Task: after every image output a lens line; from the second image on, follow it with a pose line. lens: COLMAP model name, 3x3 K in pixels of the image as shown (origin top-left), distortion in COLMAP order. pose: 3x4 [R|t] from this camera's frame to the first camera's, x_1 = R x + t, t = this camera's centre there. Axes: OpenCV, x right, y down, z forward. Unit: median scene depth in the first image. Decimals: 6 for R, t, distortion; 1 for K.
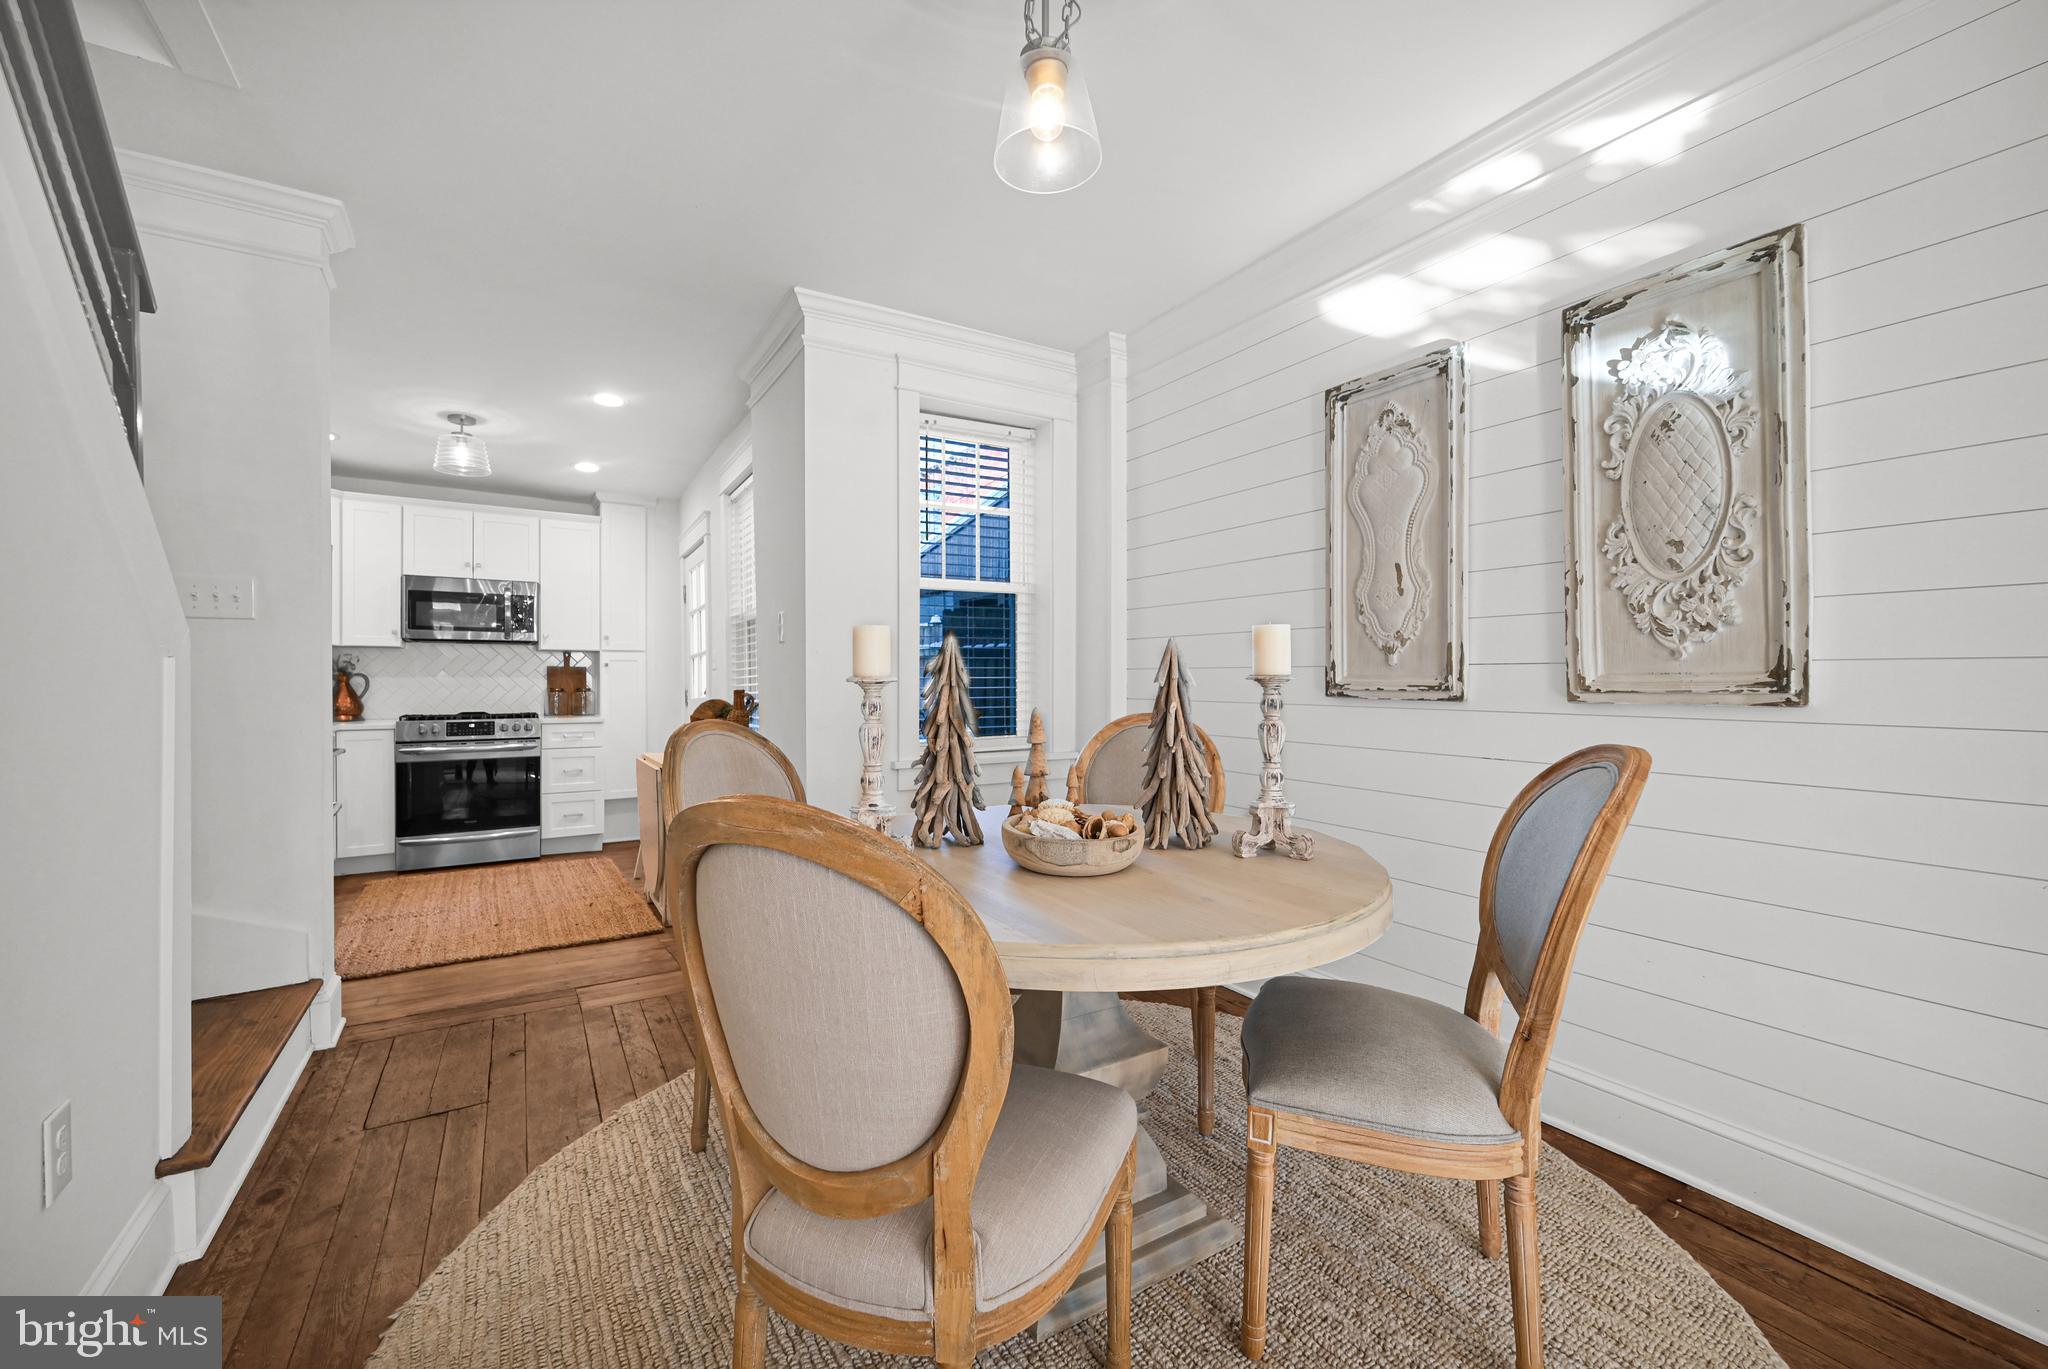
lens RADIAL K [[824.0, 0, 1011.8], [0, 824.0, 679.9], [0, 0, 1]] dist [0.000696, 0.000194]
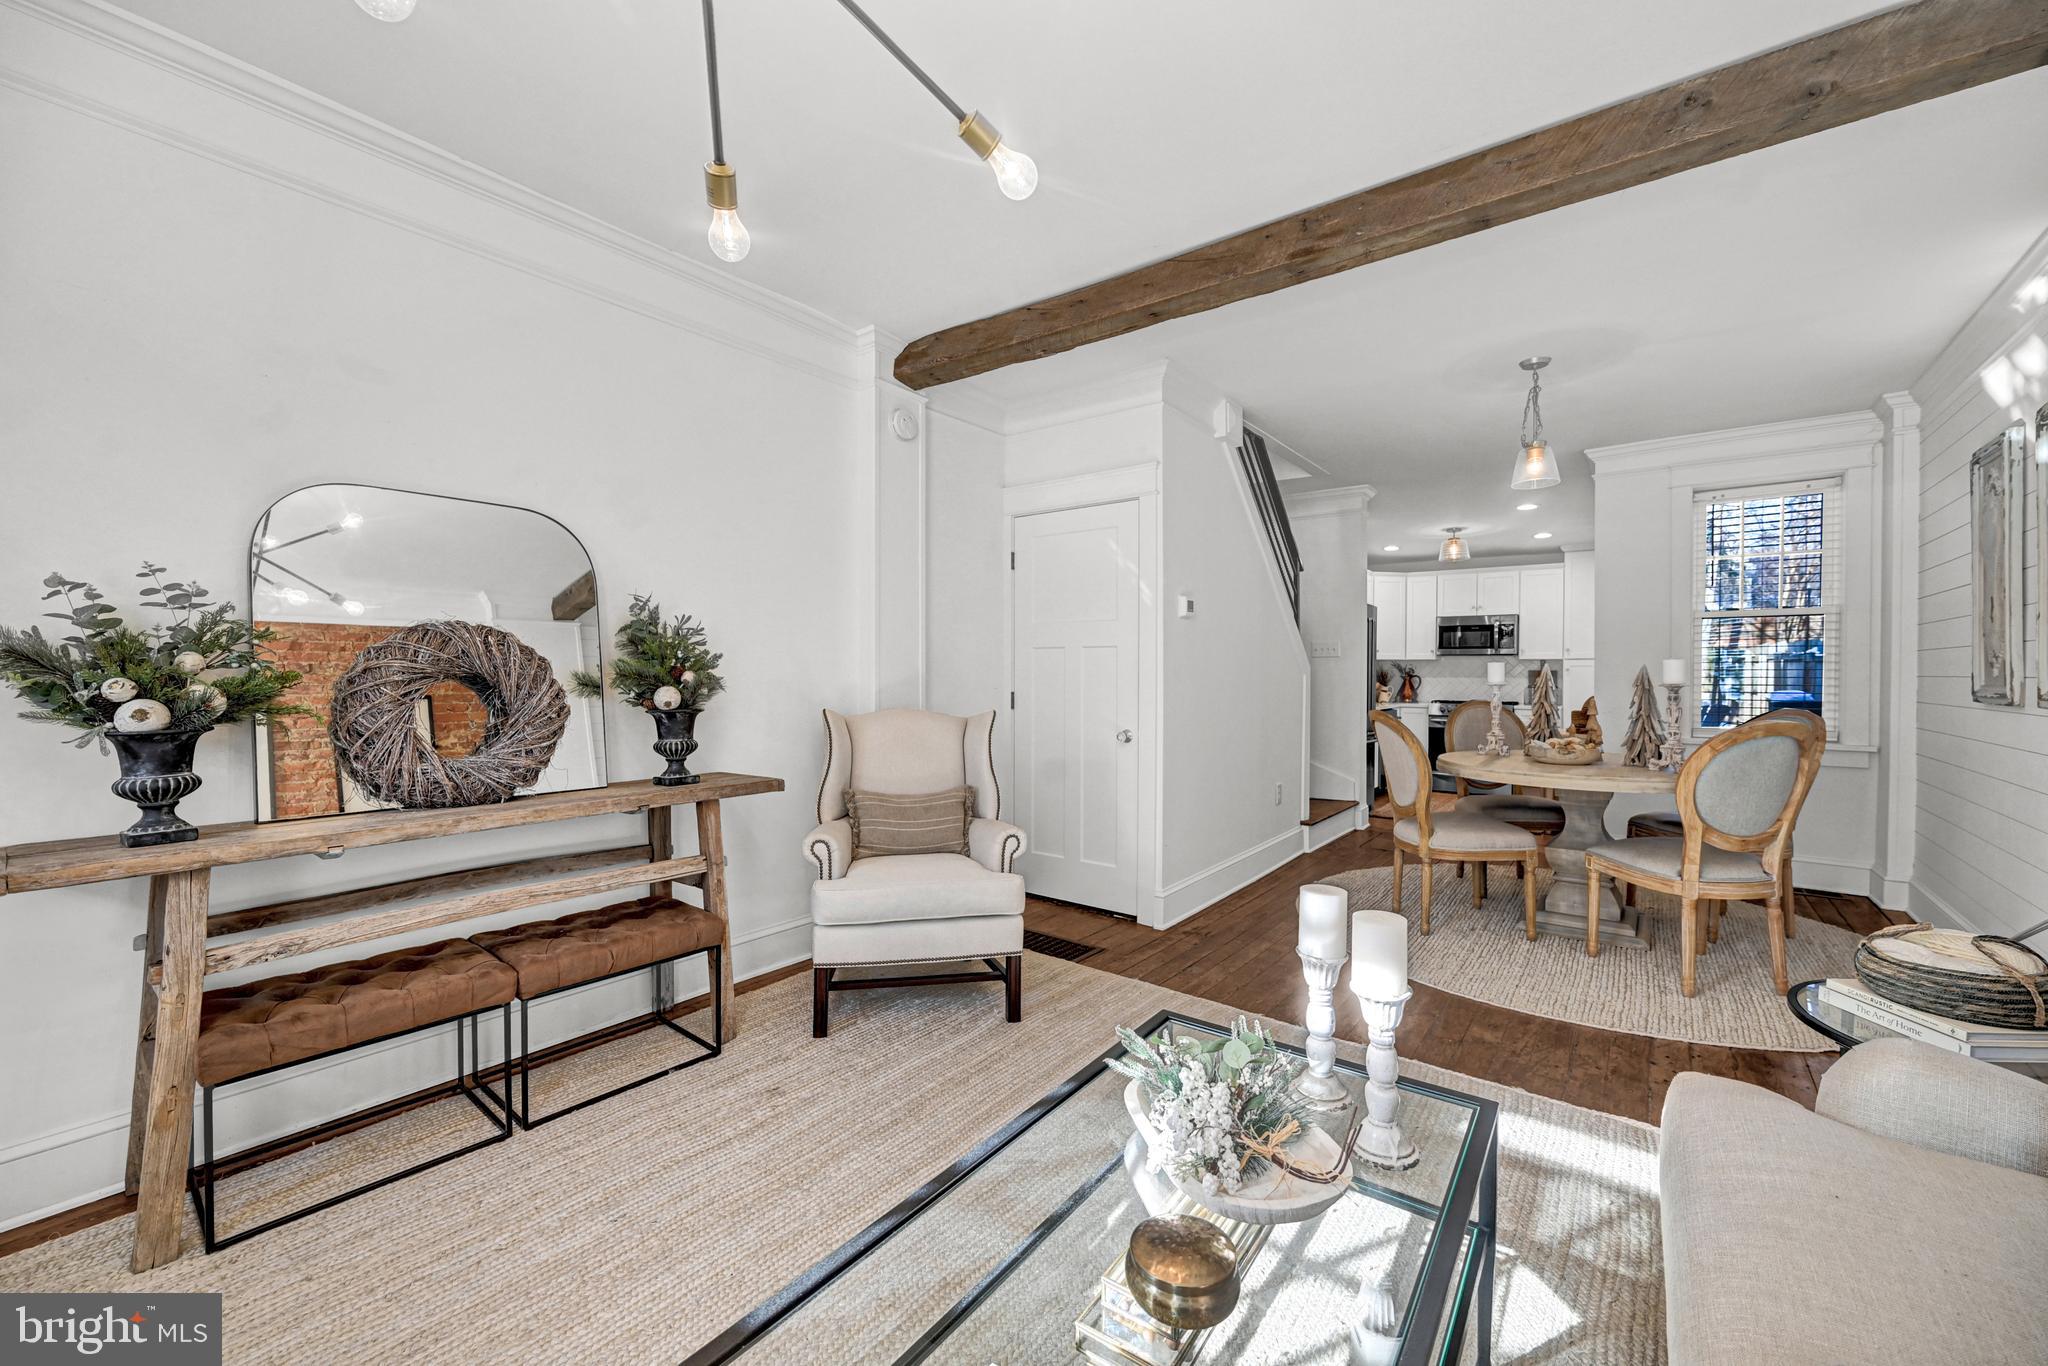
lens RADIAL K [[811.5, 0, 1021.4], [0, 811.5, 685.7], [0, 0, 1]] dist [-0.001244, -0.000035]
pose [[0.357863, 0.016111, -0.933635, 0.526884], [-0.004830, 0.999870, 0.015403, -0.007947], [0.933762, -0.001003, 0.357894, -0.403523]]
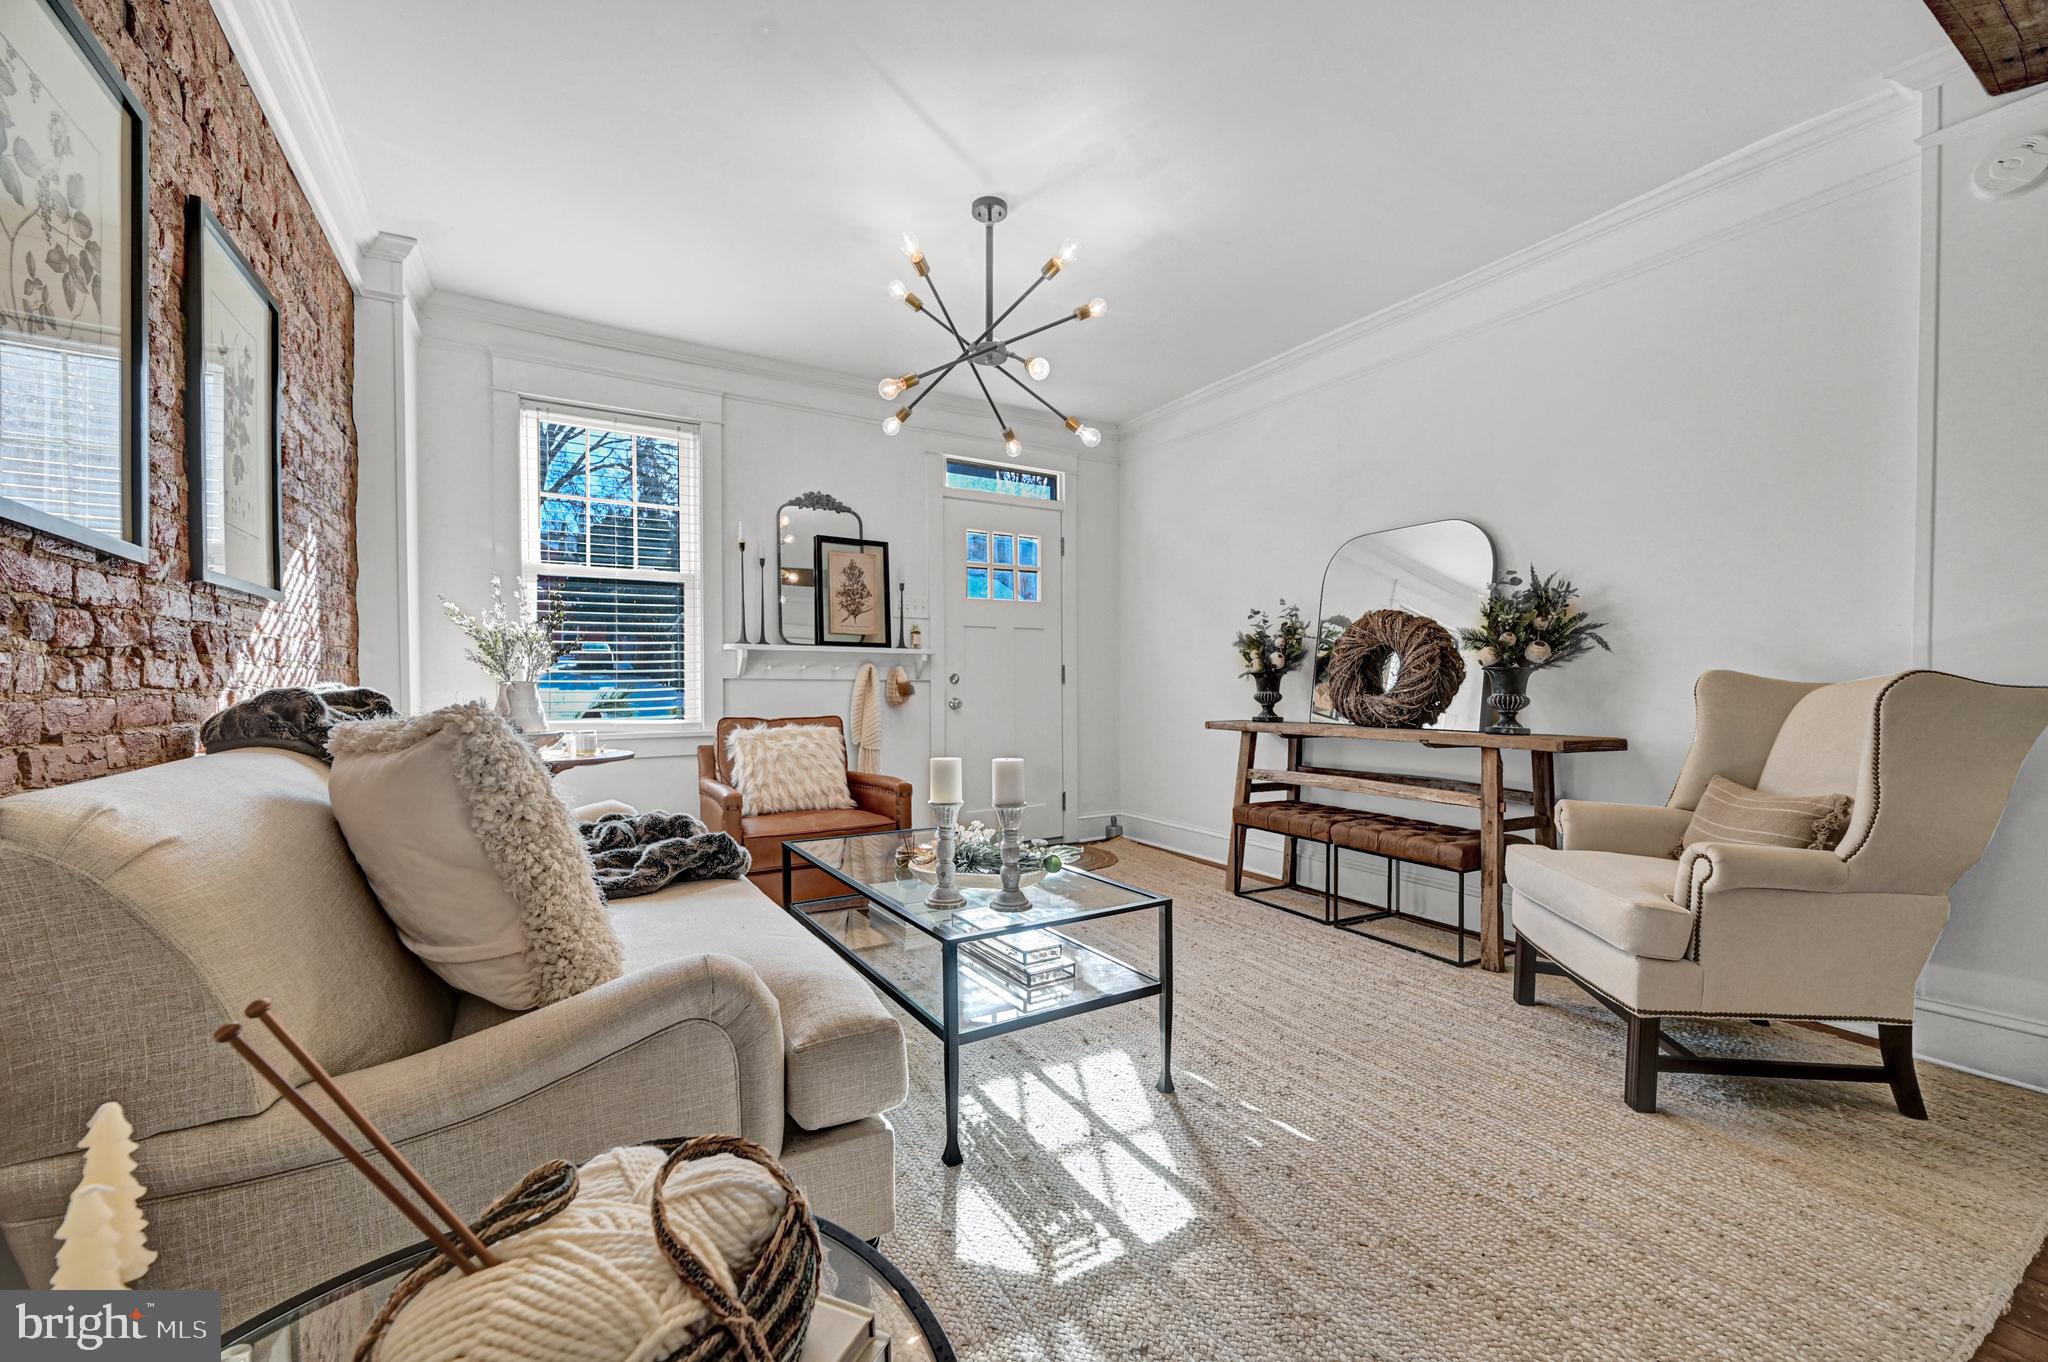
lens RADIAL K [[816.4, 0, 1009.1], [0, 816.4, 698.9], [0, 0, 1]] dist [-0.000533, -0.000076]
pose [[-0.999719, -0.001421, 0.023651, 0.305896], [-0.000885, 0.999743, 0.022672, 0.026214], [-0.023677, 0.022645, -0.999463, 0.163941]]
